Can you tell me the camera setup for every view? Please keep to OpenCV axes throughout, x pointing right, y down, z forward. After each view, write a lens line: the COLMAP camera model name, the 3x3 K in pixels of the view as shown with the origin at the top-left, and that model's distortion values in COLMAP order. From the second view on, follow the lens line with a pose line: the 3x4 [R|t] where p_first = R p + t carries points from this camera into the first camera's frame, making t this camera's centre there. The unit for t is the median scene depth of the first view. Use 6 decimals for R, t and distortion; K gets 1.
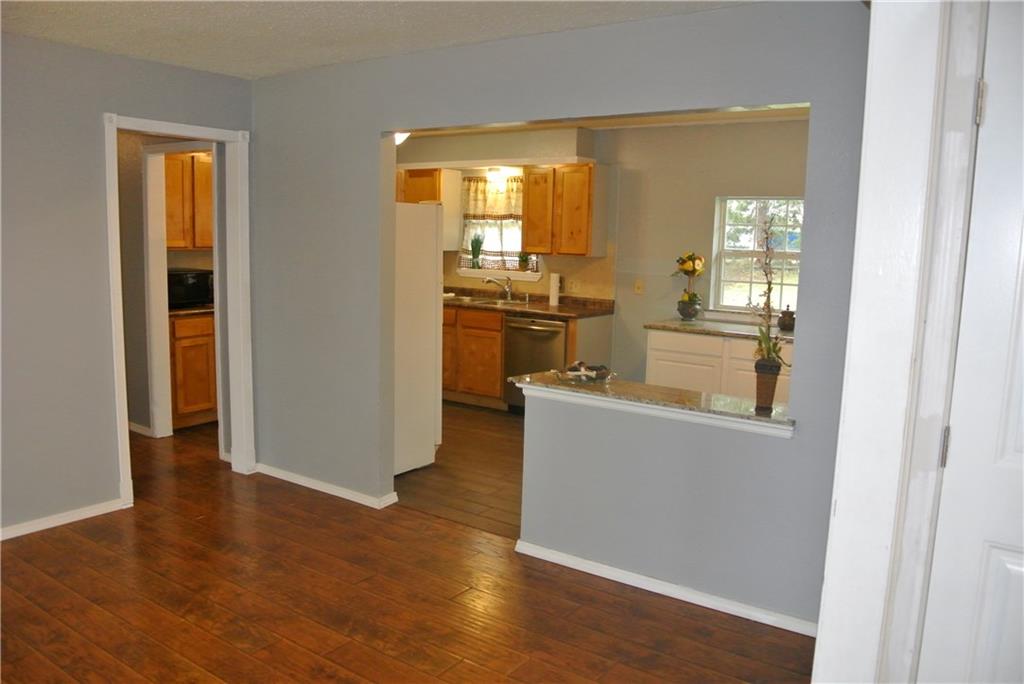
lens RADIAL K [[797.4, 0, 495.6], [0, 797.4, 352.4], [0, 0, 1]] dist [-0.090185, 0.041313]
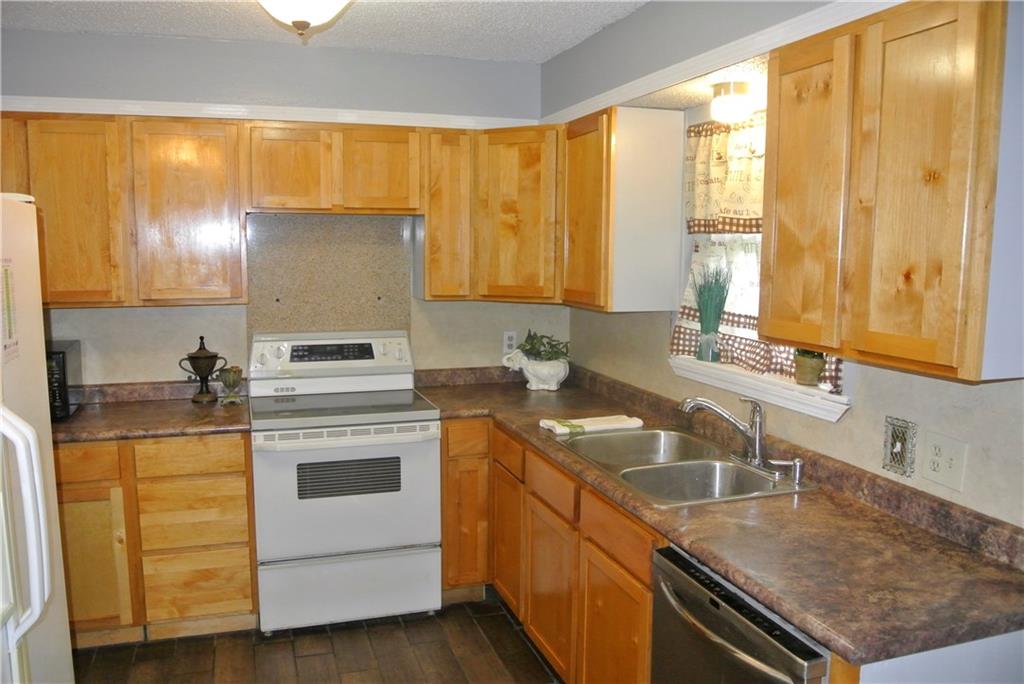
lens RADIAL K [[797.4, 0, 495.6], [0, 797.4, 352.4], [0, 0, 1]] dist [-0.090185, 0.041313]
pose [[0.807510, 0.057100, -0.587084, 0.124520], [-0.069960, 0.997549, 0.000795, -0.107121], [0.585690, 0.040430, 0.809526, 0.661101]]
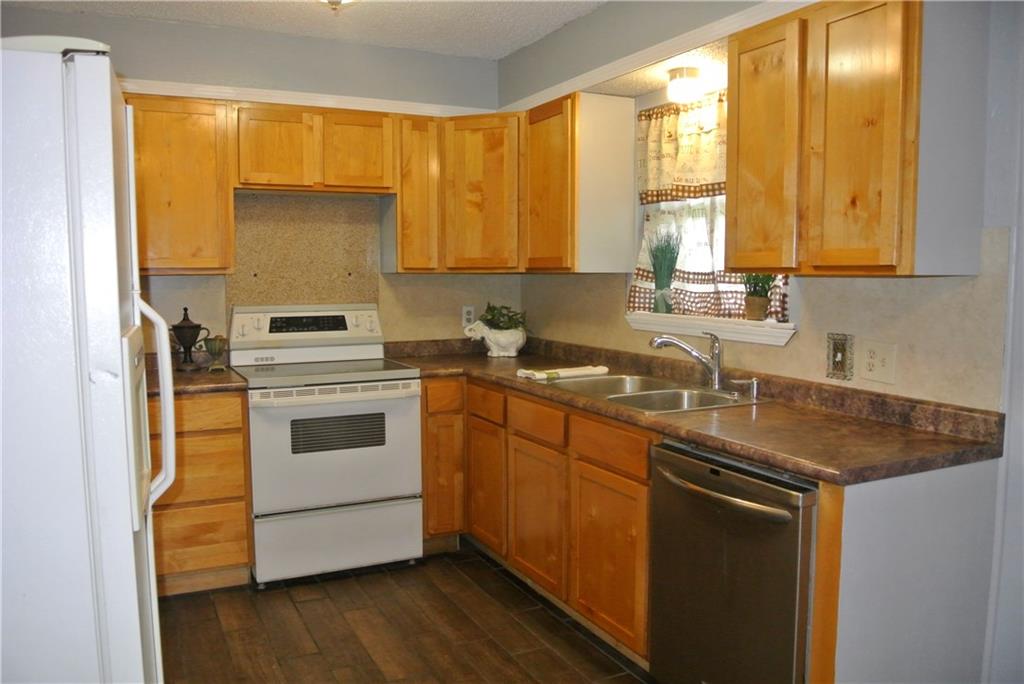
lens RADIAL K [[797.4, 0, 495.6], [0, 797.4, 352.4], [0, 0, 1]] dist [-0.090185, 0.041313]
pose [[0.881633, 0.020040, -0.471509, 0.108187], [-0.043317, 0.998317, -0.038563, -0.064902], [0.469943, 0.054423, 0.881017, 0.597679]]
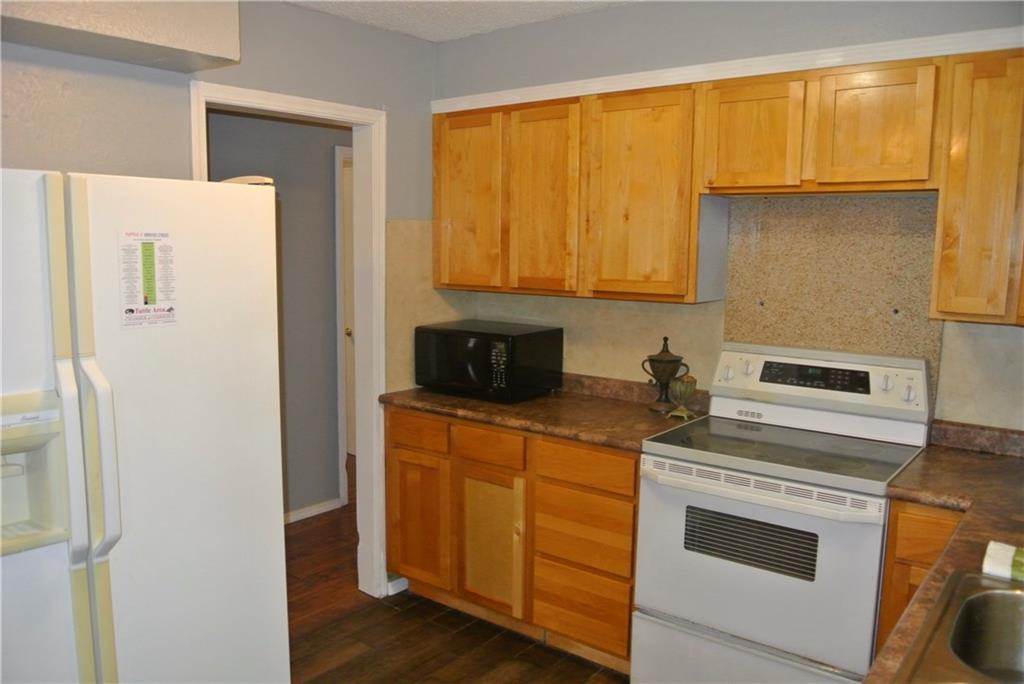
lens RADIAL K [[797.4, 0, 495.6], [0, 797.4, 352.4], [0, 0, 1]] dist [-0.090185, 0.041313]
pose [[-0.049519, 0.109836, -0.992715, 0.127245], [-0.155272, 0.981004, 0.116285, -0.131387], [0.986630, 0.159900, -0.031524, 0.868446]]
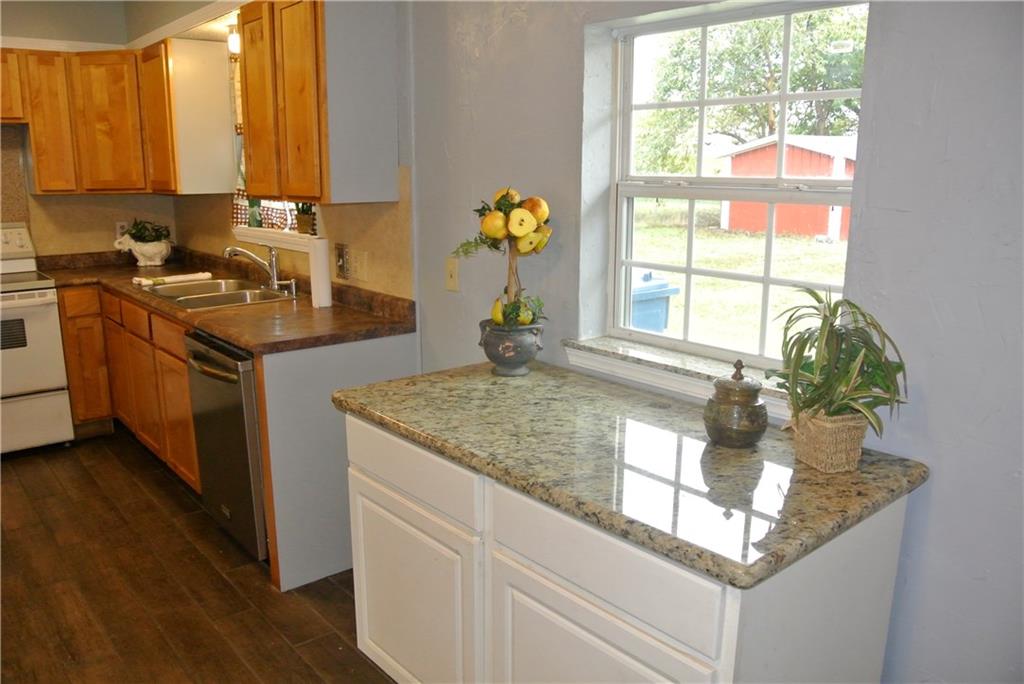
lens RADIAL K [[797.4, 0, 495.6], [0, 797.4, 352.4], [0, 0, 1]] dist [-0.090185, 0.041313]
pose [[0.966954, 0.032316, -0.252894, 0.284141], [-0.012086, 0.996630, 0.081139, -0.068922], [0.254664, -0.075401, 0.964086, 0.549444]]
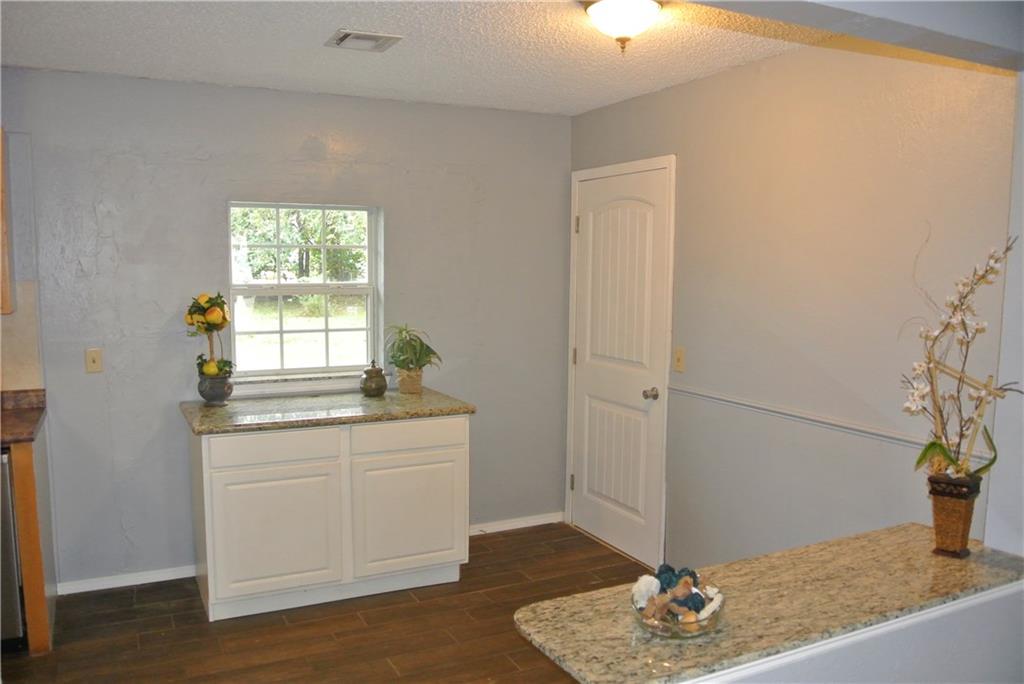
lens RADIAL K [[797.4, 0, 495.6], [0, 797.4, 352.4], [0, 0, 1]] dist [-0.090185, 0.041313]
pose [[0.459252, -0.118301, 0.880393, -0.160596], [0.134412, 0.988935, 0.062771, -0.077024], [-0.878078, 0.089508, 0.470072, 0.454665]]
